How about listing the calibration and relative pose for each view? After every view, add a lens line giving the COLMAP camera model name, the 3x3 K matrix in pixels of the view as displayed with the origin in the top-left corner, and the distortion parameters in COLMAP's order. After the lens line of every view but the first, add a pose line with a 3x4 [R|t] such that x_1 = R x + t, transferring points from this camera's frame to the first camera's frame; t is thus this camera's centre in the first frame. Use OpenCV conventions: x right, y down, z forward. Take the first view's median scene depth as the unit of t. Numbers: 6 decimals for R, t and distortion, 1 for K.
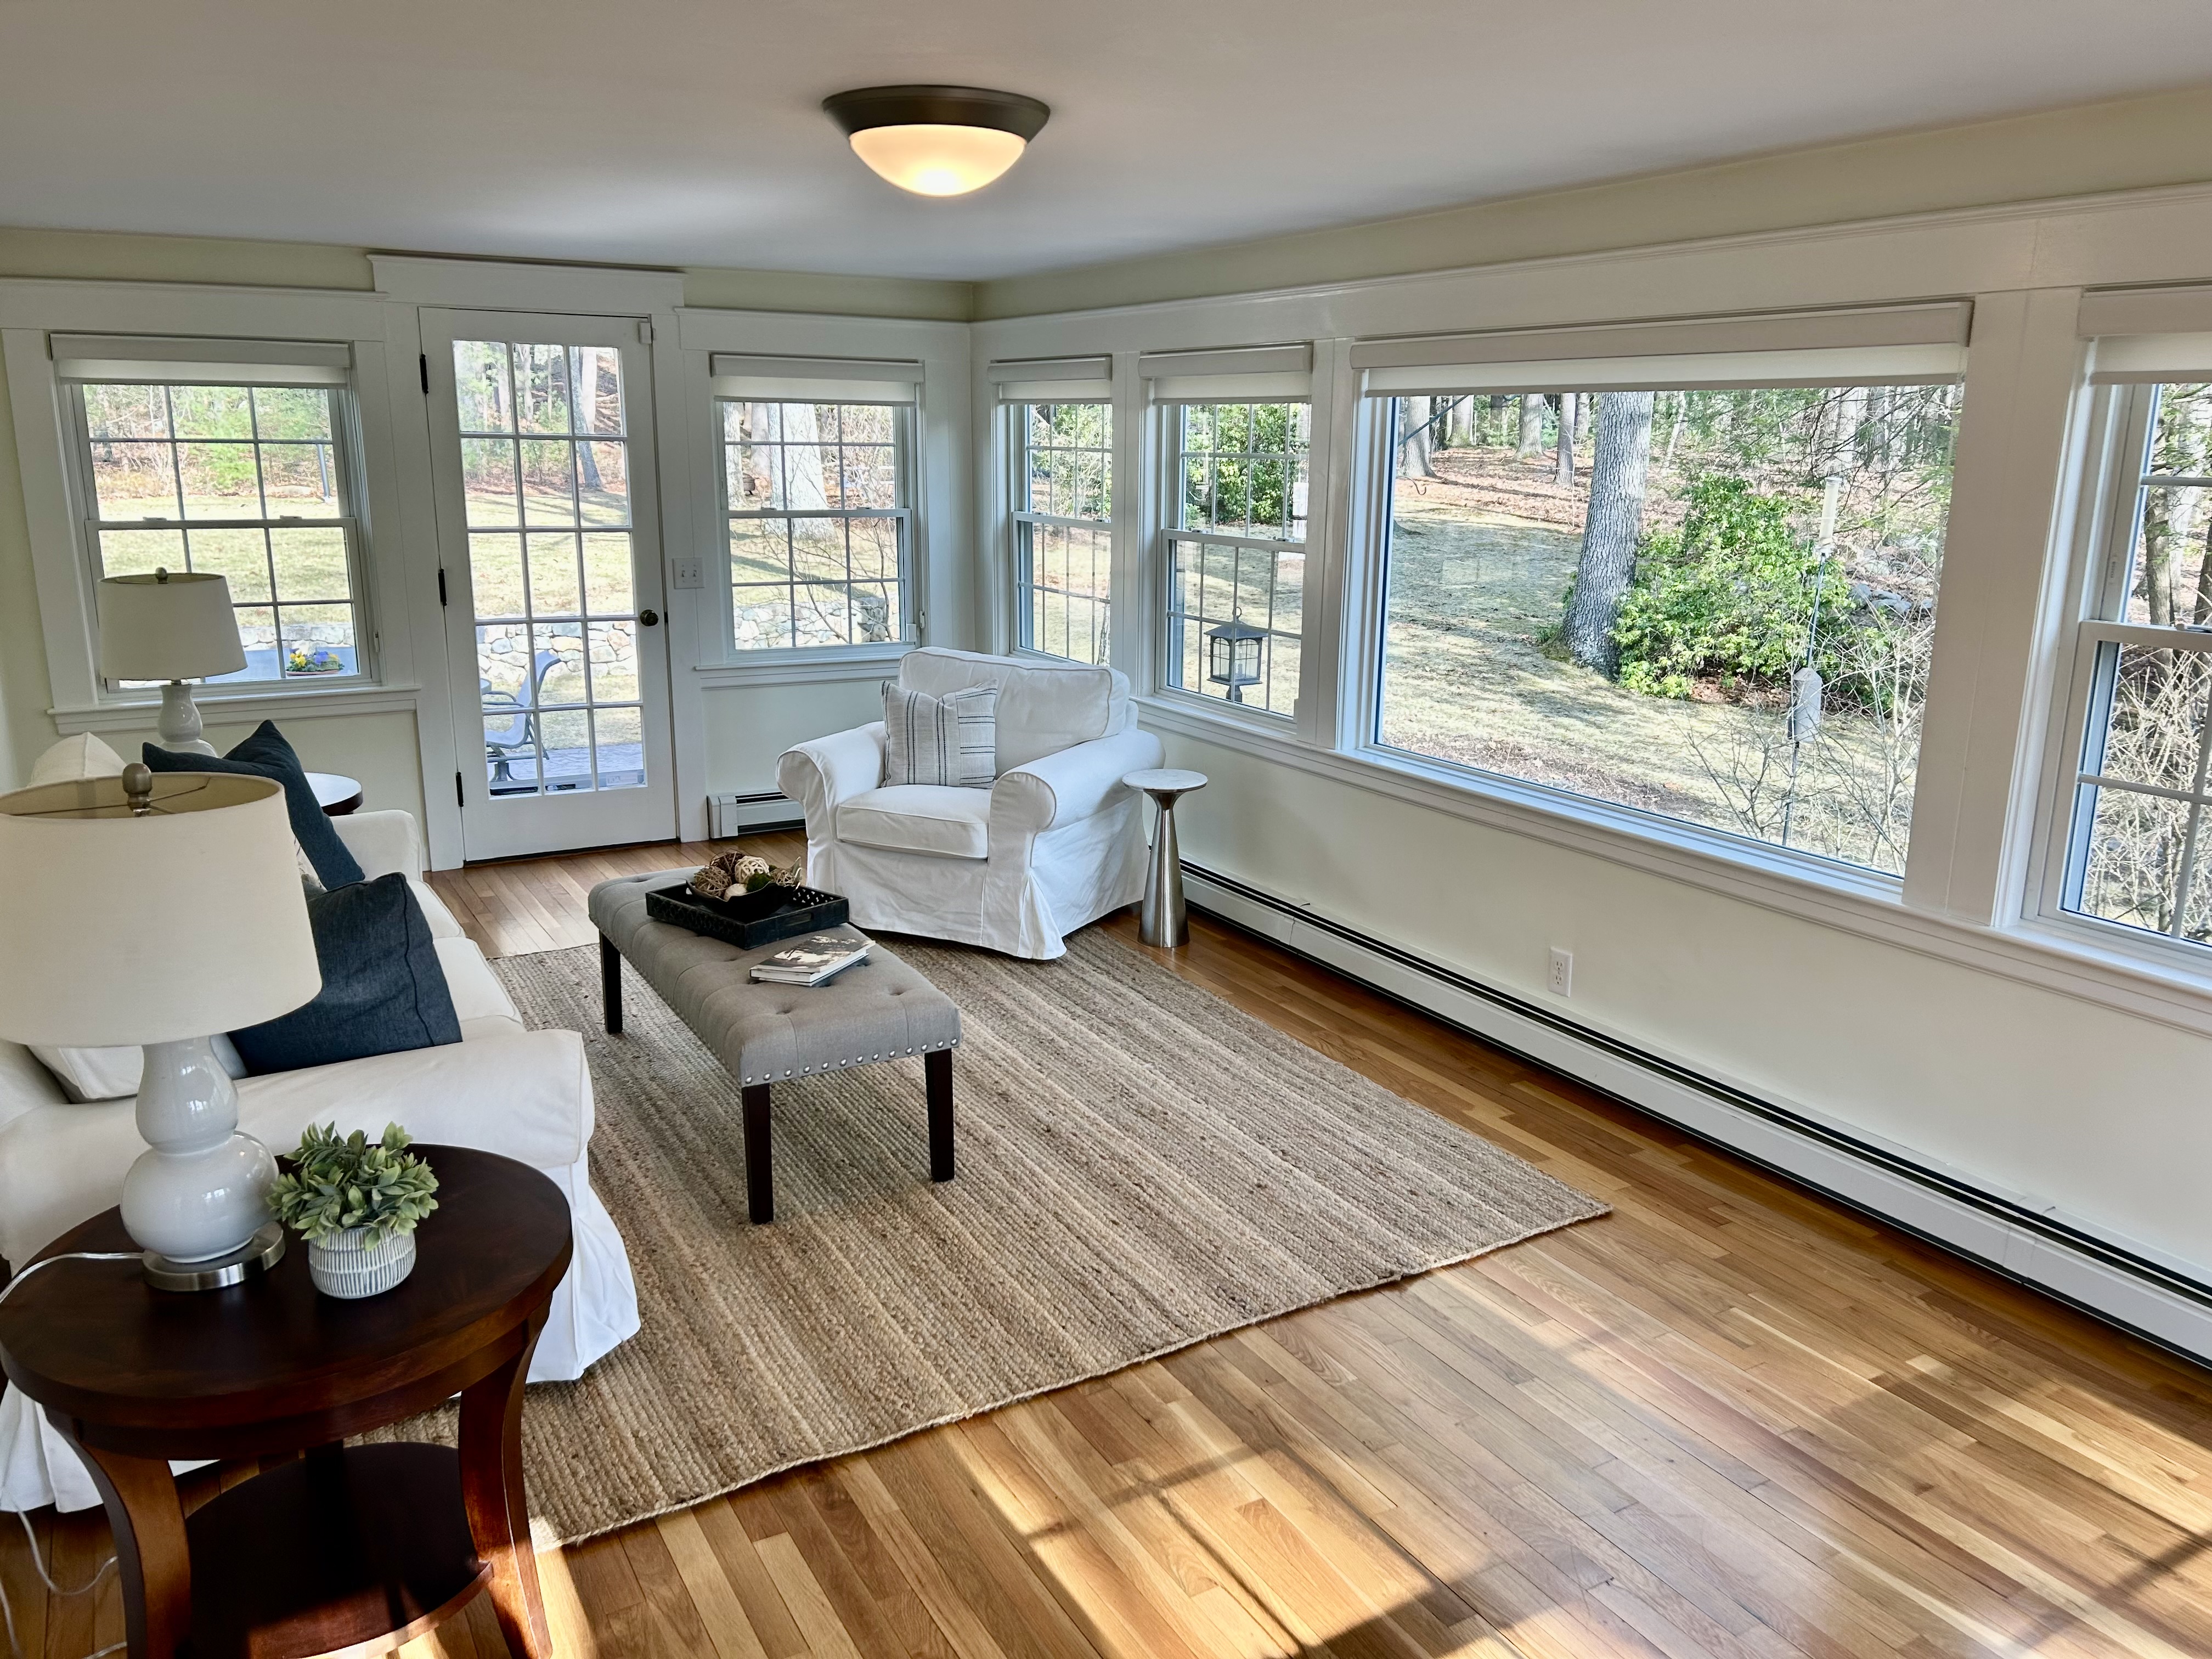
lens RADIAL K [[1653.4, 0, 1100.3], [0, 1653.4, 812.9], [0, 0, 1]] dist [0.059306, -0.078946]
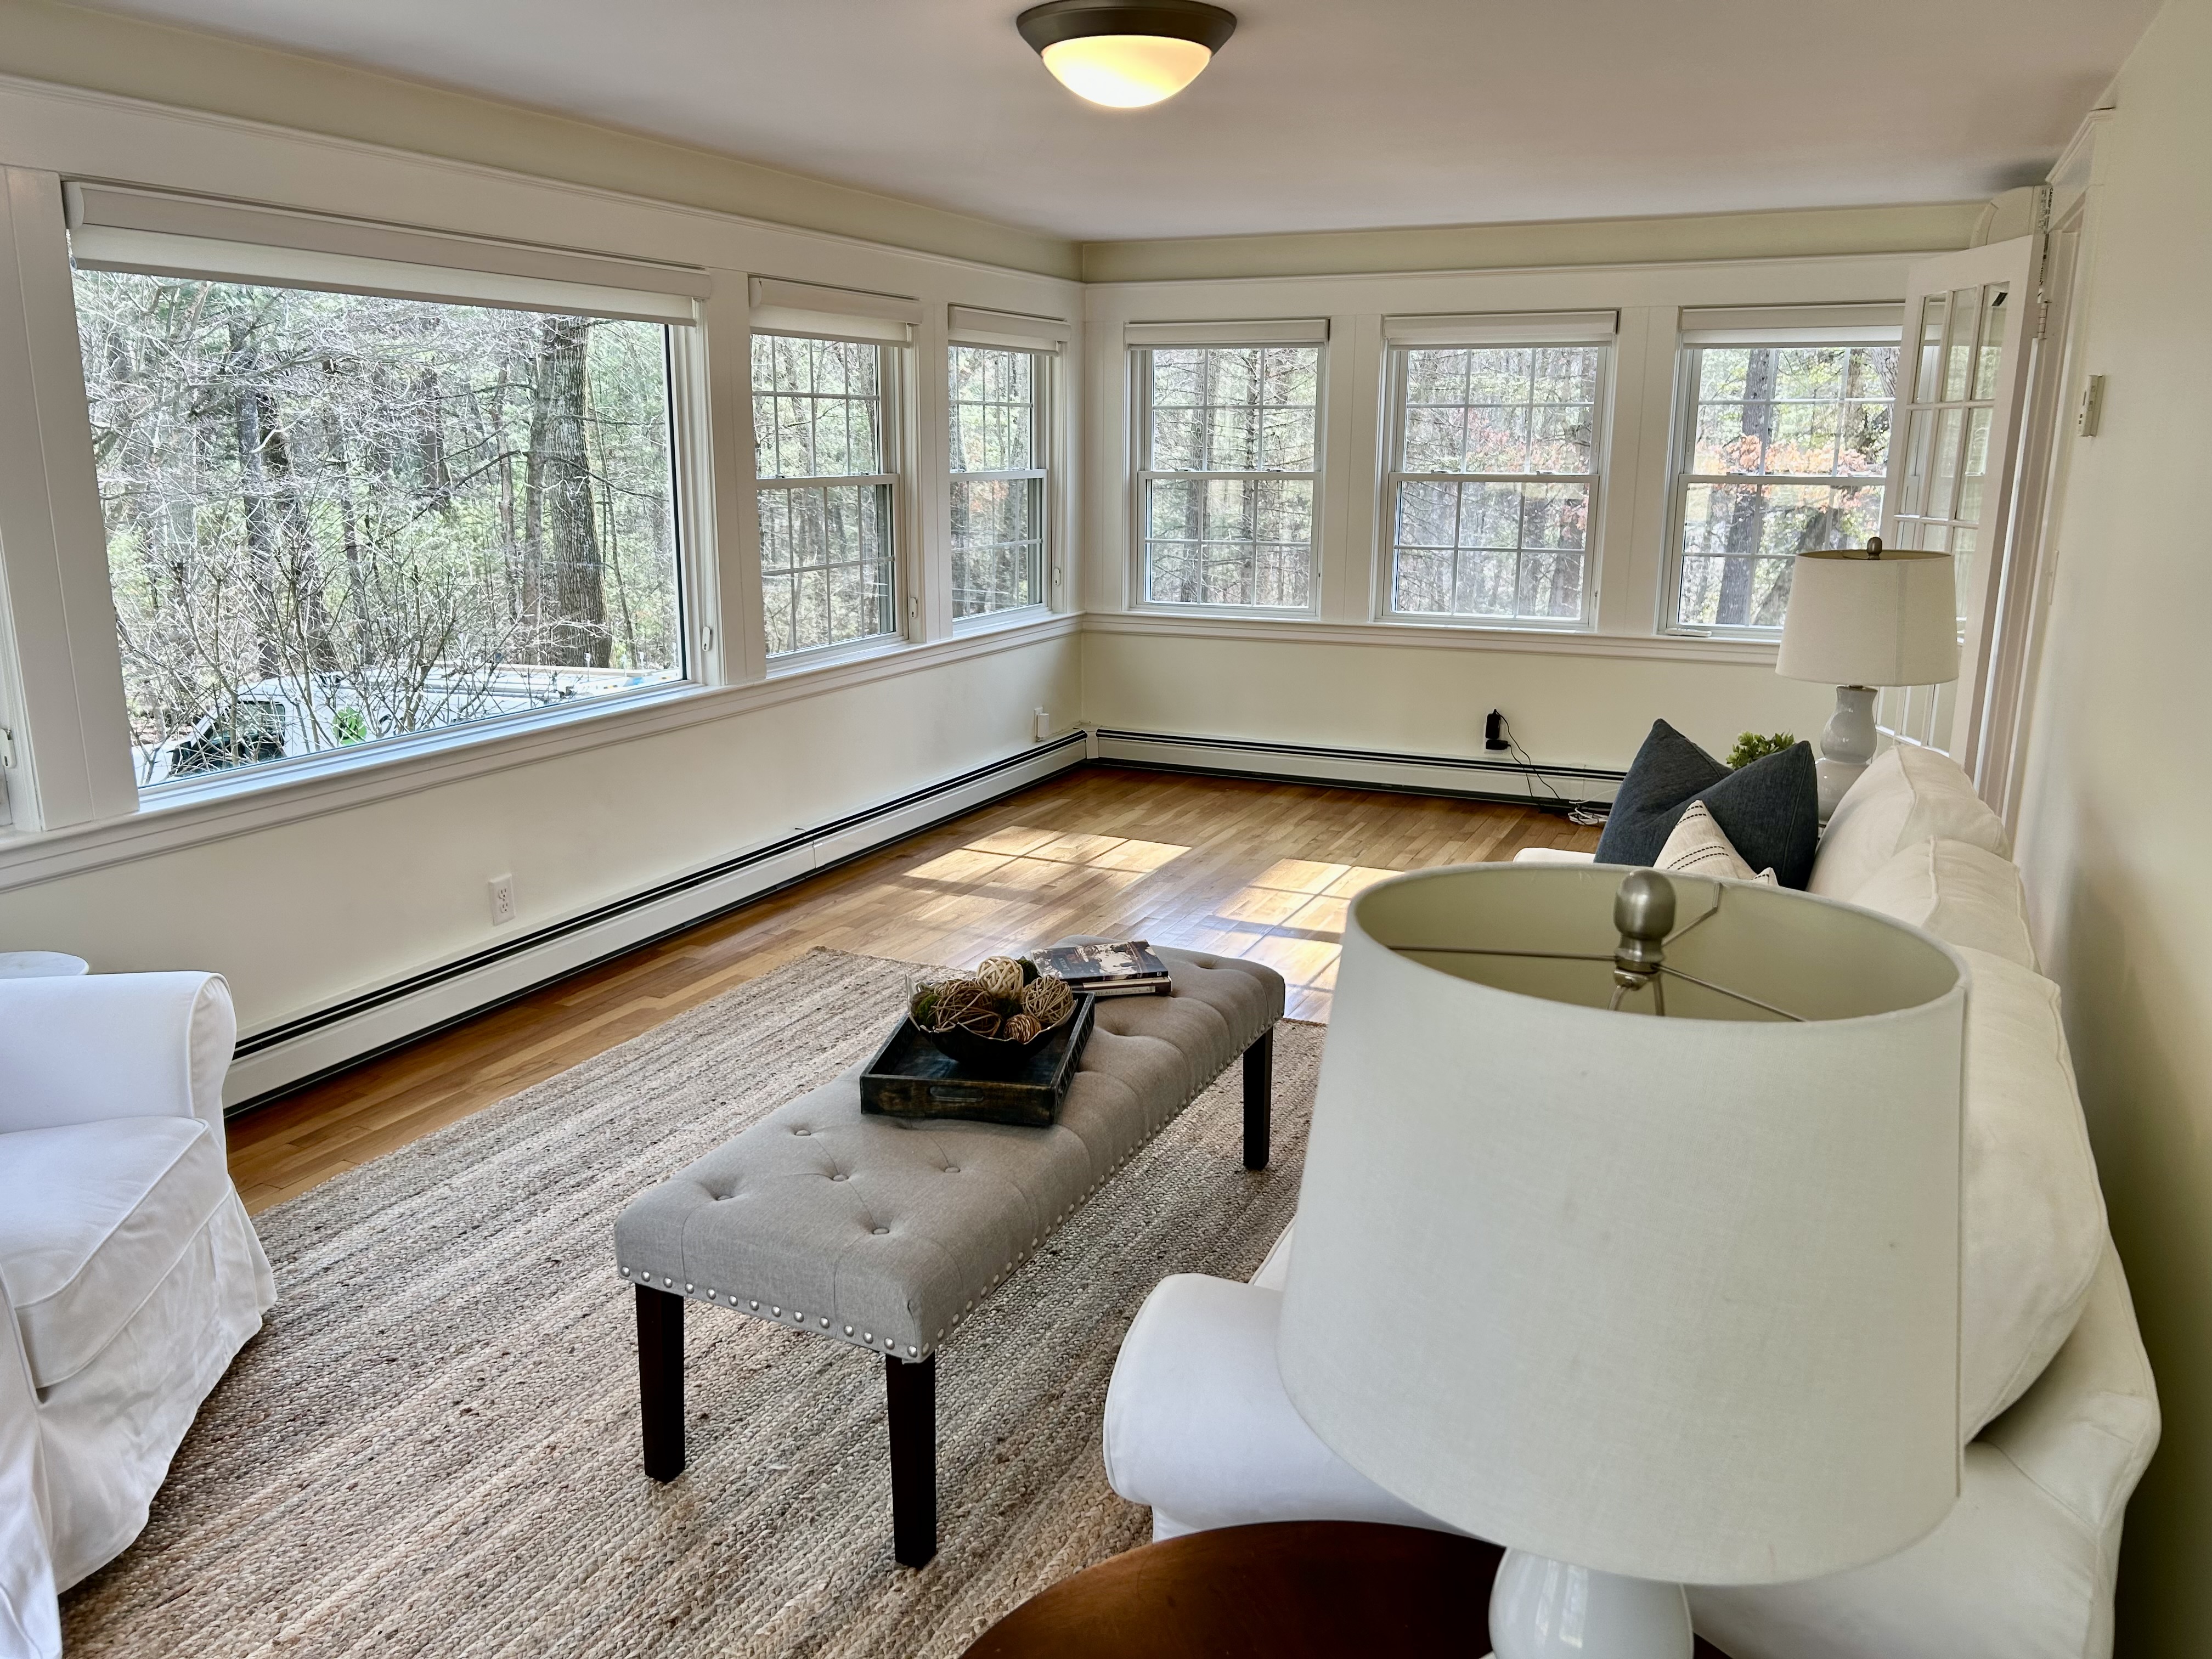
lens RADIAL K [[1653.4, 0, 1100.3], [0, 1653.4, 812.9], [0, 0, 1]] dist [0.059306, -0.078946]
pose [[-0.583404, -0.212045, 0.784013, -0.762756], [0.154070, 0.918895, 0.363173, -0.283417], [-0.797435, 0.332670, -0.503417, 1.271347]]
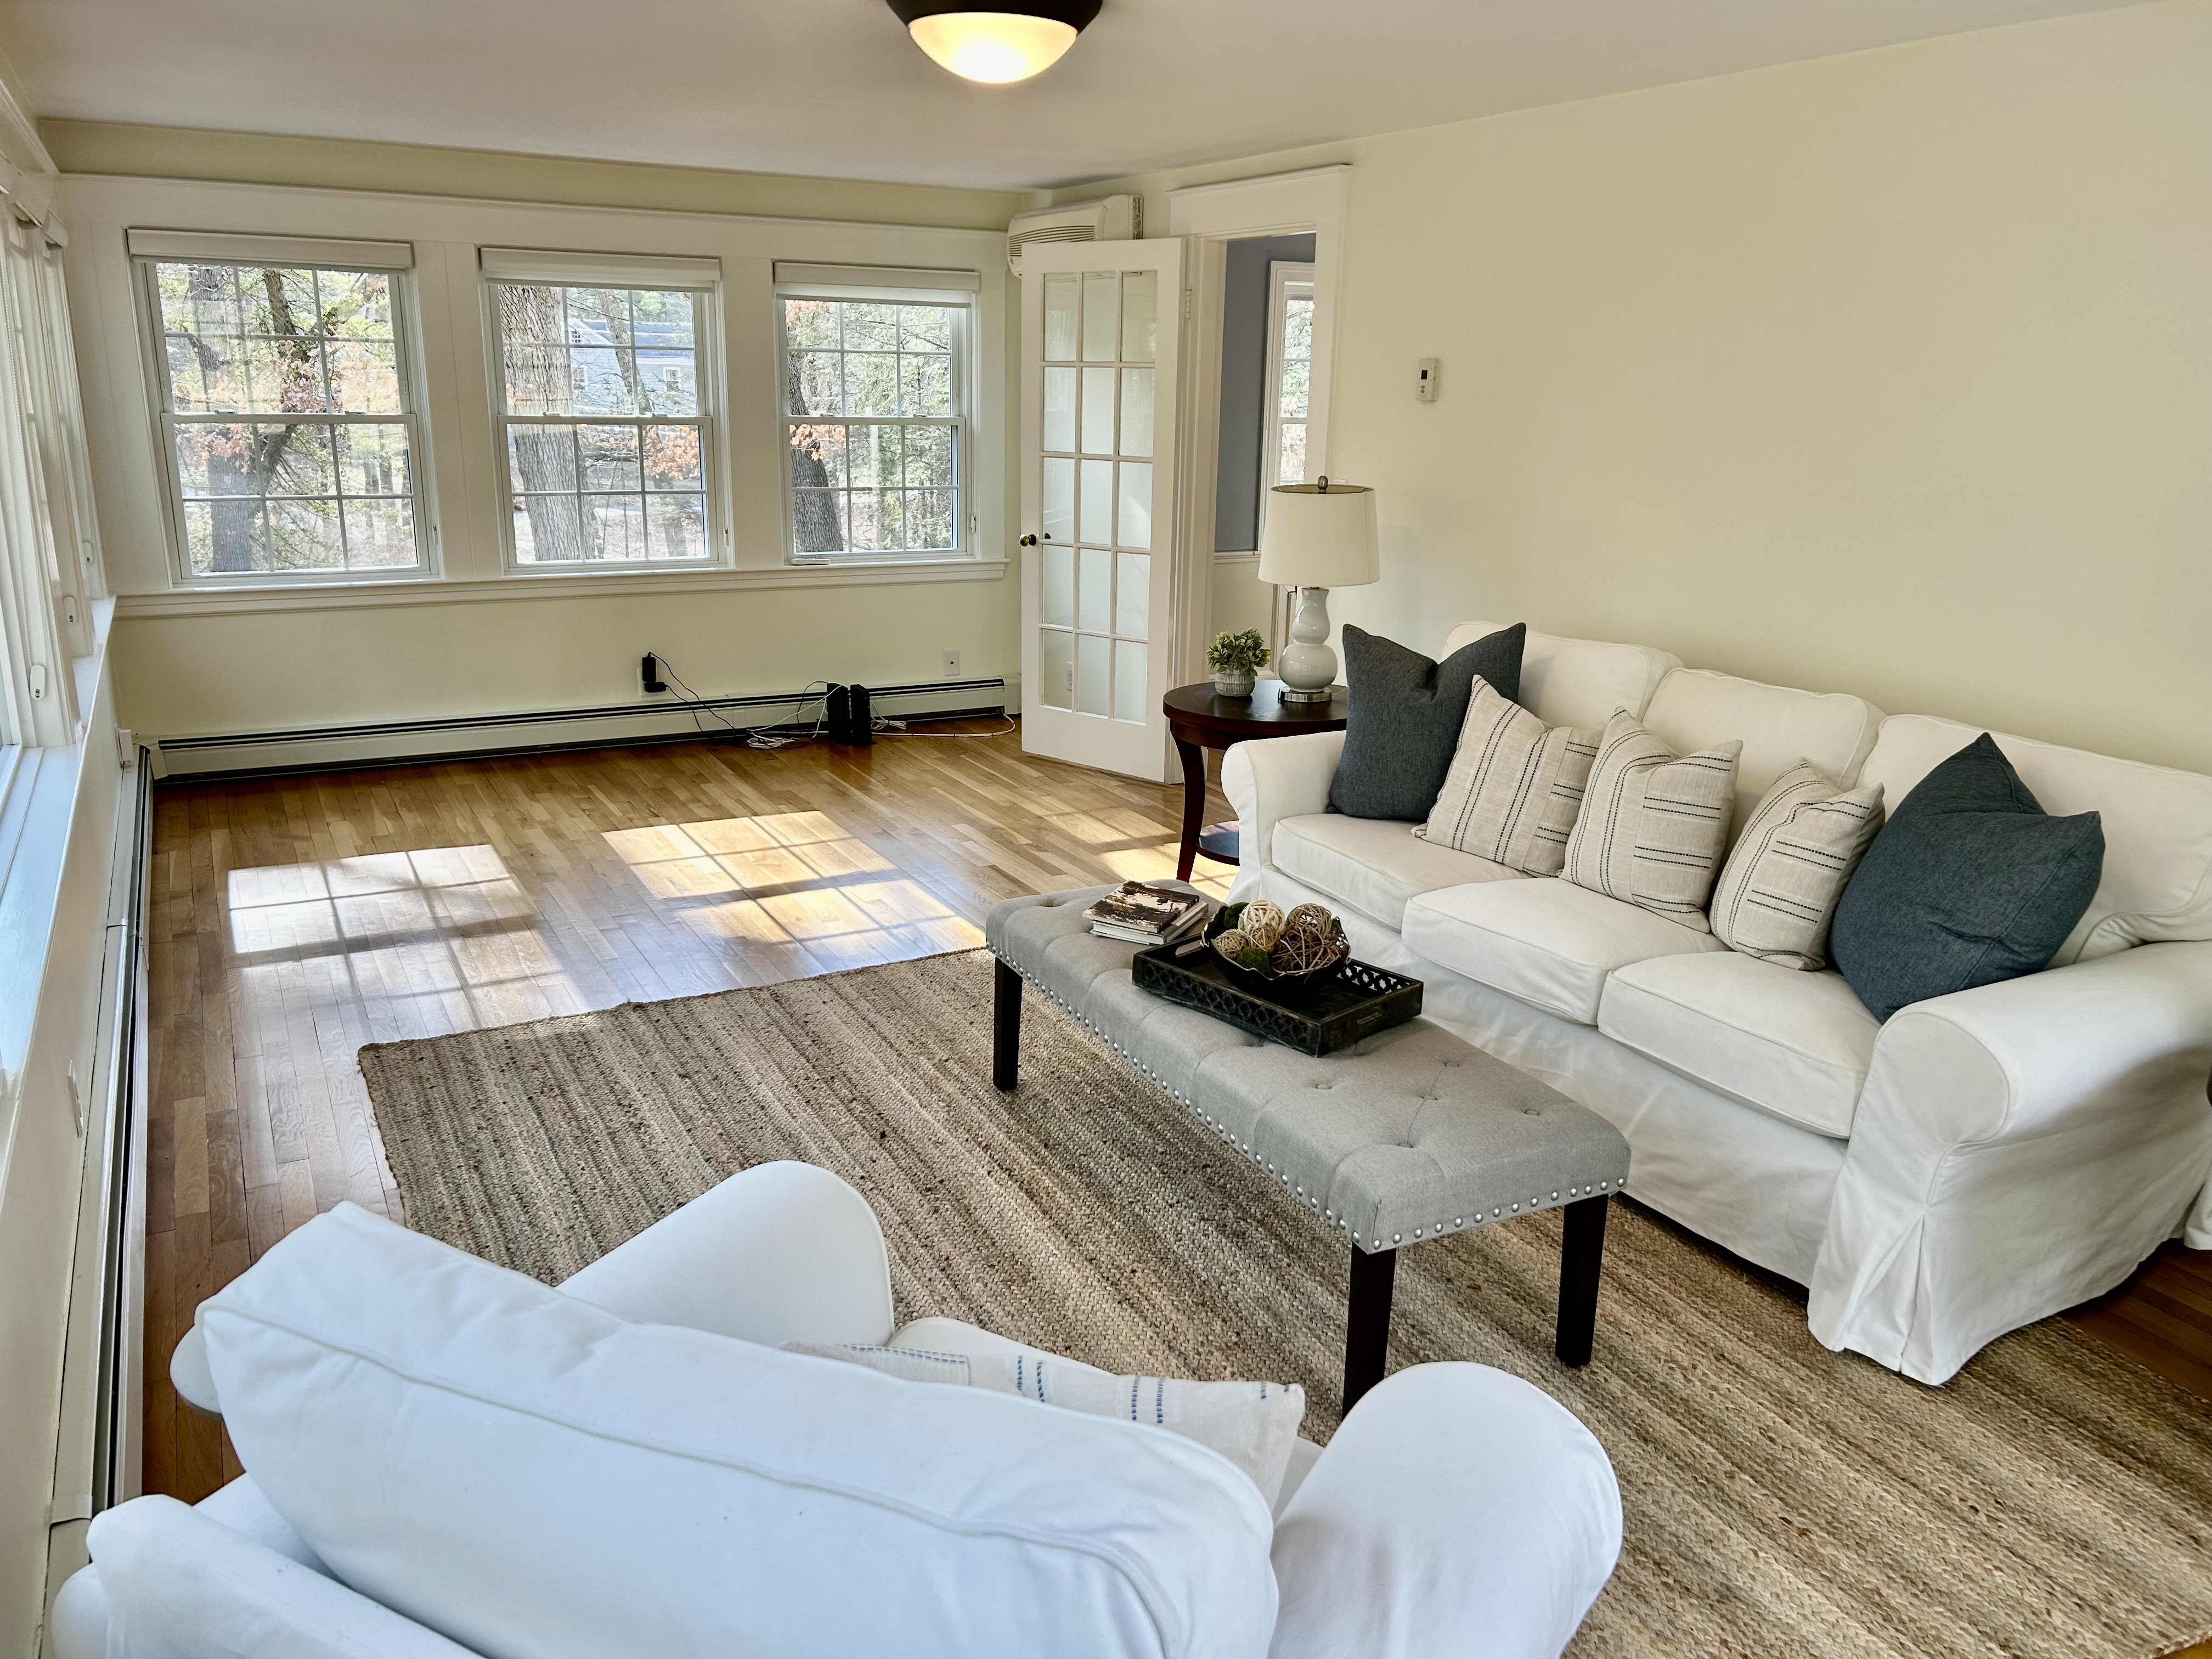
lens RADIAL K [[1653.4, 0, 1100.3], [0, 1653.4, 812.9], [0, 0, 1]] dist [0.059306, -0.078946]
pose [[-0.998453, -0.054529, 0.010907, -0.136110], [-0.043304, 0.885466, 0.462682, -0.365967], [-0.034888, 0.461494, -0.886457, 1.632897]]
